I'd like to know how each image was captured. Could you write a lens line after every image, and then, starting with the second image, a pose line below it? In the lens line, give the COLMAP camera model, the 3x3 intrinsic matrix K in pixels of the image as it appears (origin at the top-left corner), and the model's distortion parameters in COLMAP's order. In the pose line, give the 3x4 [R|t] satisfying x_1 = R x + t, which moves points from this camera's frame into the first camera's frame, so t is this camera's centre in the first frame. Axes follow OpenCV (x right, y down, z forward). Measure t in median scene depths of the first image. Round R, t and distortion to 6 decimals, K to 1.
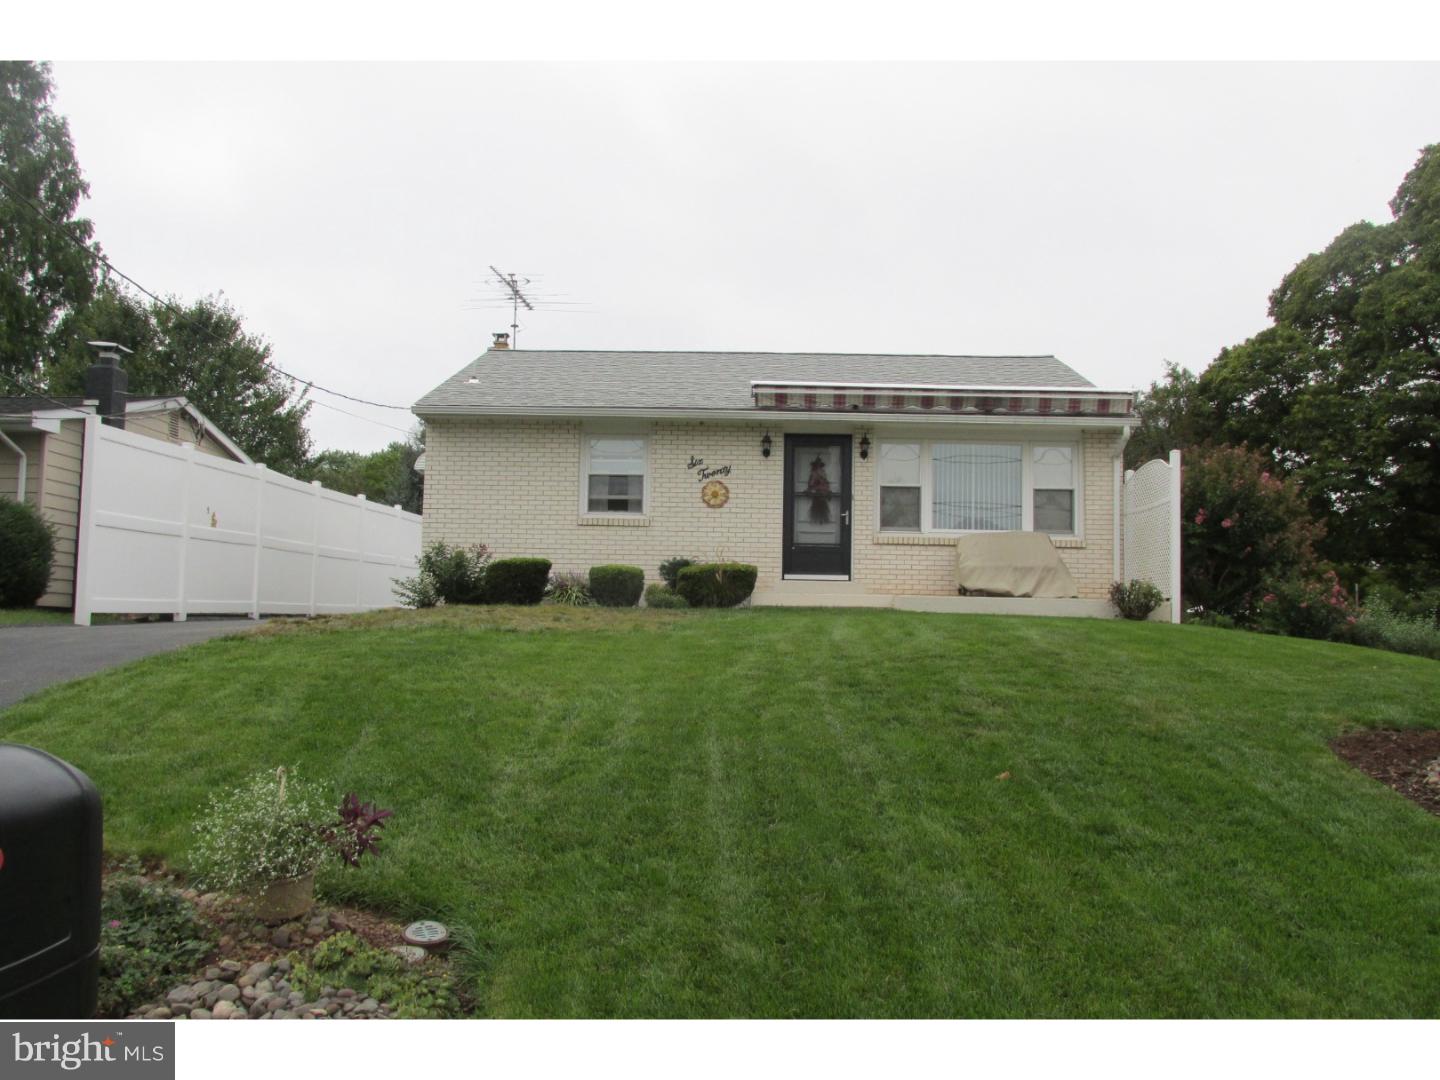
lens RADIAL K [[1172.4, 0, 722.0], [0, 1172.4, 538.6], [0, 0, 1]] dist [-0.064499, 0.019871]
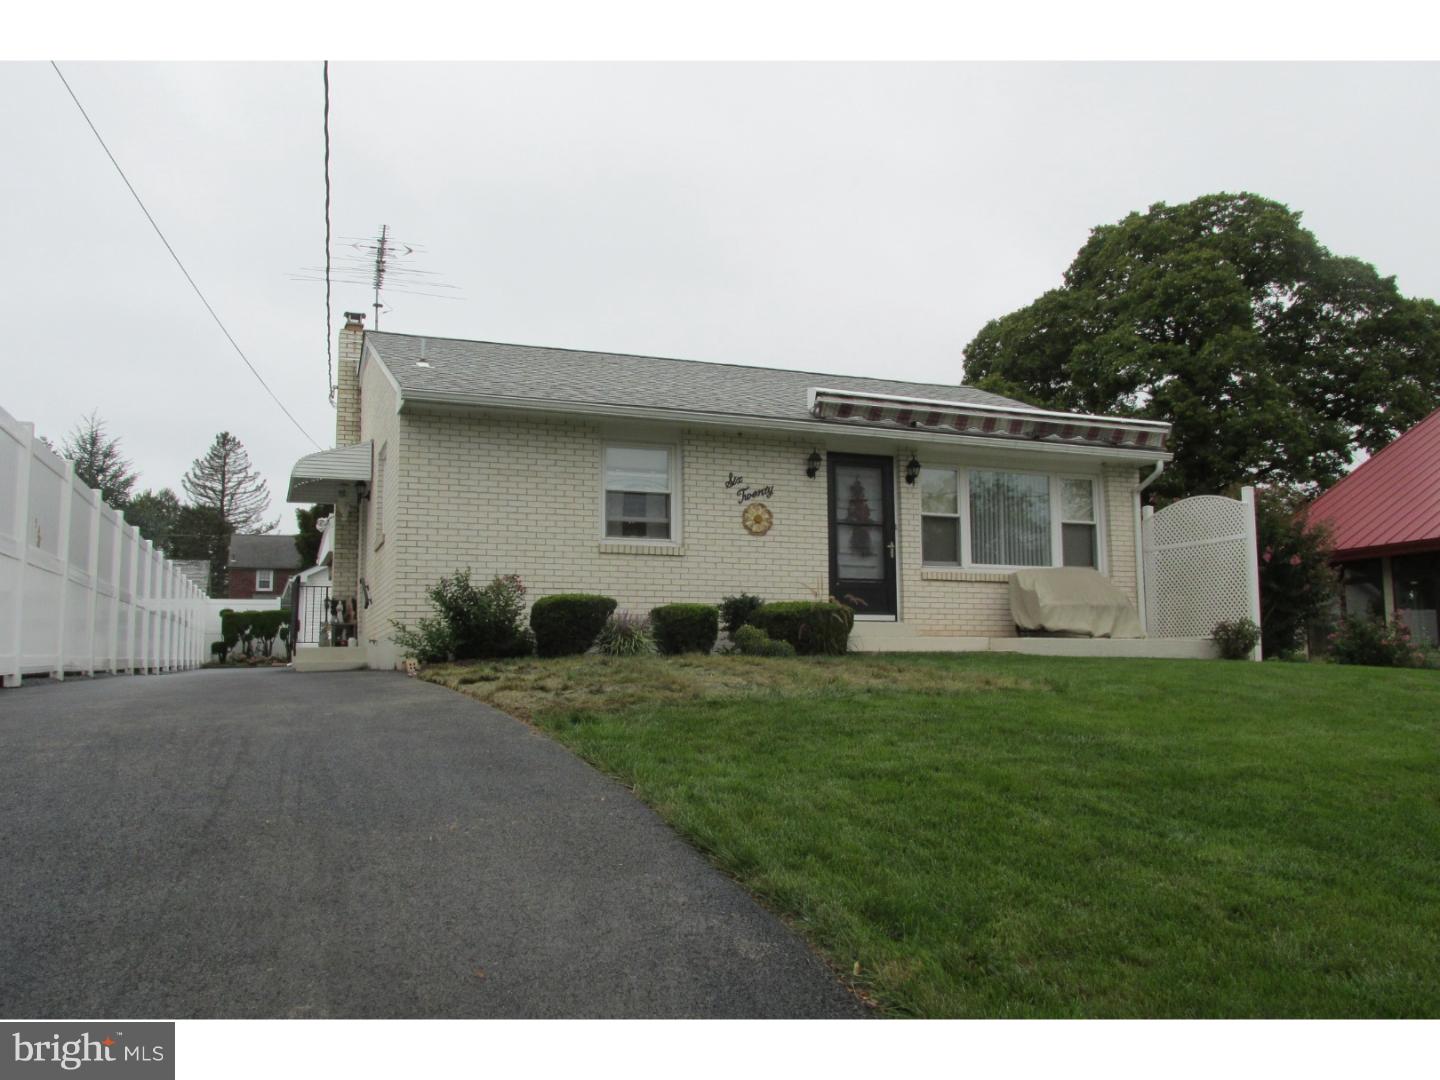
lens RADIAL K [[1172.4, 0, 719.5], [0, 1172.4, 541.5], [0, 0, 1]] dist [-0.064499, 0.019871]
pose [[0.924713, 0.020144, 0.380132, -0.348968], [-0.009408, 0.999503, -0.030079, 0.003704], [-0.380549, 0.024238, 0.924443, 0.233676]]
